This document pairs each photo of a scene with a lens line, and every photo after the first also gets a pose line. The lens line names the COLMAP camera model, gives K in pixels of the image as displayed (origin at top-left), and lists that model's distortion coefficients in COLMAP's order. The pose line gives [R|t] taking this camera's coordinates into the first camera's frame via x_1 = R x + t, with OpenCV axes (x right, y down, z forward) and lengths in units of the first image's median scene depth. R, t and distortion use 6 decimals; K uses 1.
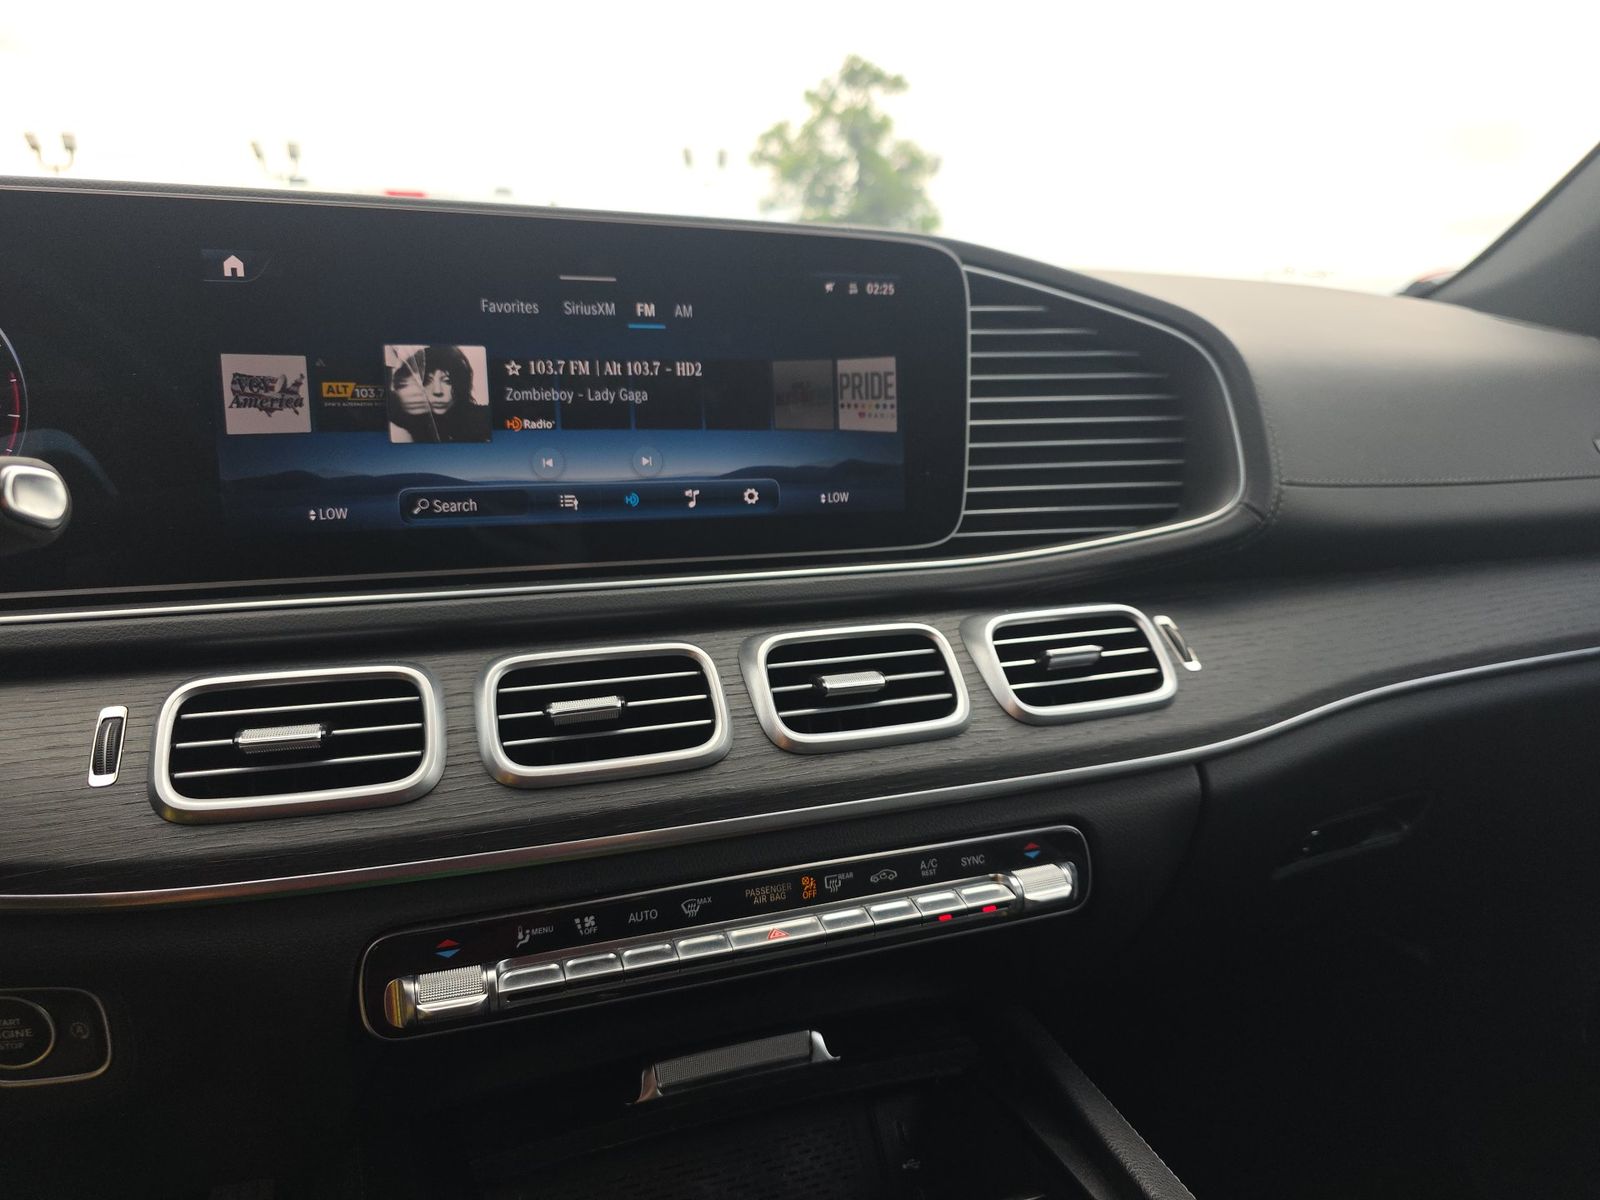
lens RADIAL K [[1076.4, 0, 800.0], [0, 1076.4, 600.0], [0, 0, 1]] dist [0.074441, -0.090136]
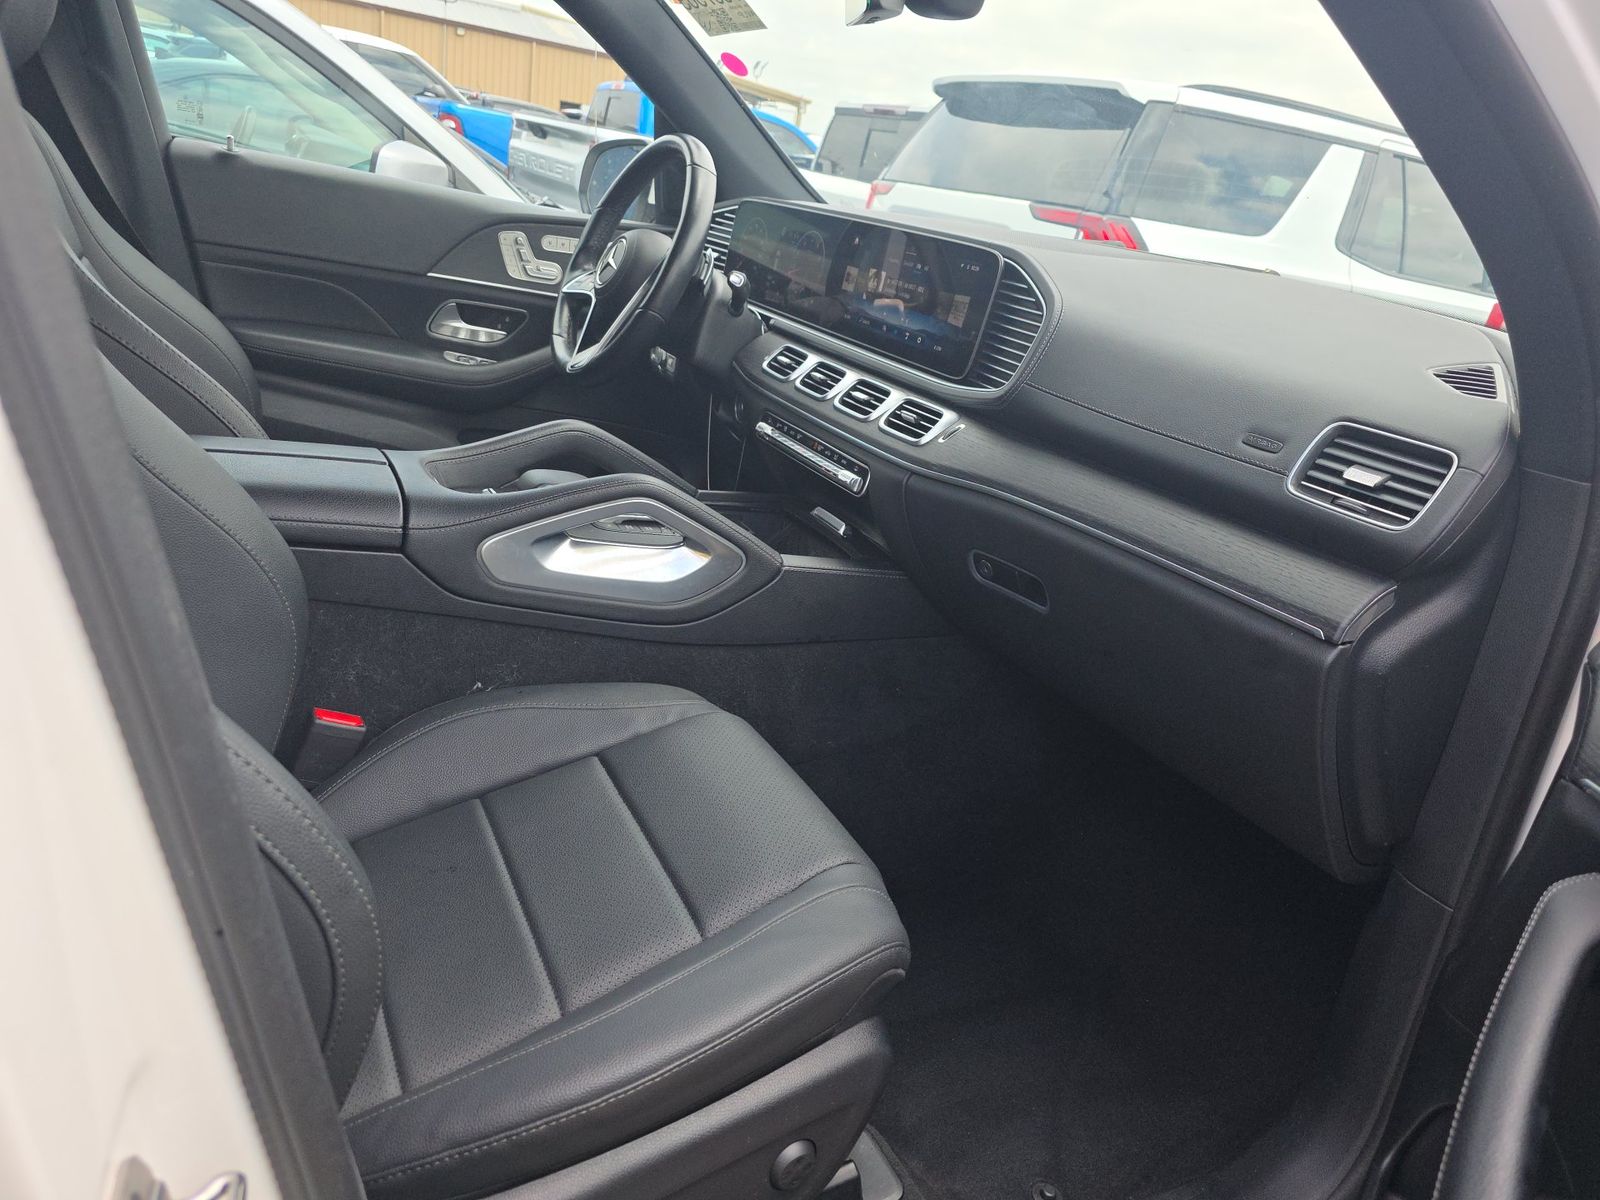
lens RADIAL K [[1094.3, 0, 800.0], [0, 1094.3, 600.0], [0, 0, 1]] dist [0.001521, -0.001095]
pose [[0.108843, 0.360498, -0.926388, 2.784055], [-0.350245, 0.886070, 0.303657, -0.258045], [0.930312, 0.291412, 0.222705, 0.337714]]
